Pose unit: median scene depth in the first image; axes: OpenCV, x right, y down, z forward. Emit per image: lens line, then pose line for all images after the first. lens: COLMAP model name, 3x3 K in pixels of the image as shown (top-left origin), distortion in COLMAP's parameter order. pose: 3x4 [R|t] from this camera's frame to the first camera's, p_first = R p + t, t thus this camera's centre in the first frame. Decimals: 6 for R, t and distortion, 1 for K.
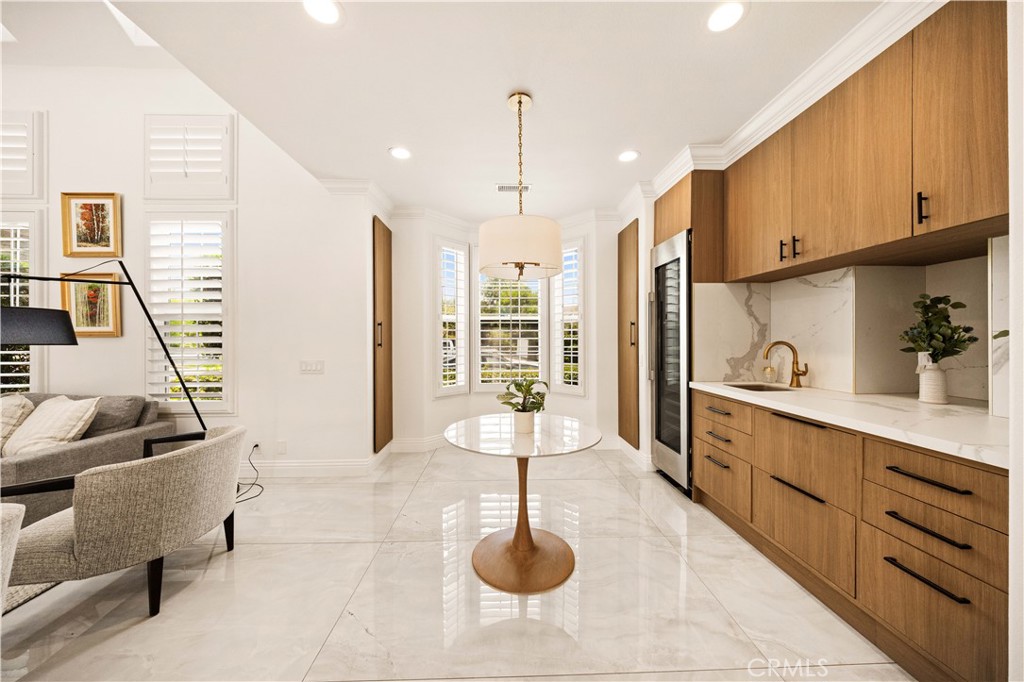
lens RADIAL K [[343.2, 0, 509.6], [0, 343.2, 342.3], [0, 0, 1]] dist [-0.002665, -0.000059]
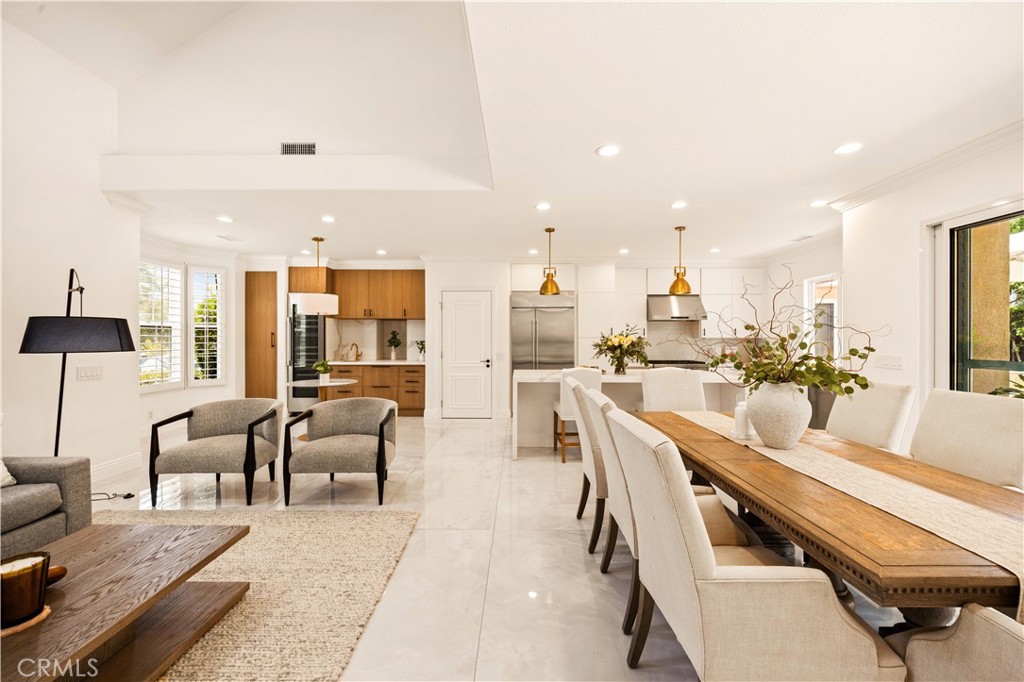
lens RADIAL K [[399.2, 0, 512.4], [0, 399.2, 338.1], [0, 0, 1]] dist [-0.000192, 0.000002]
pose [[0.032603, 0.006261, 0.999449, -2.007980], [0.006566, 0.999957, -0.006479, -0.014168], [-0.999447, 0.006774, 0.032561, -0.285131]]
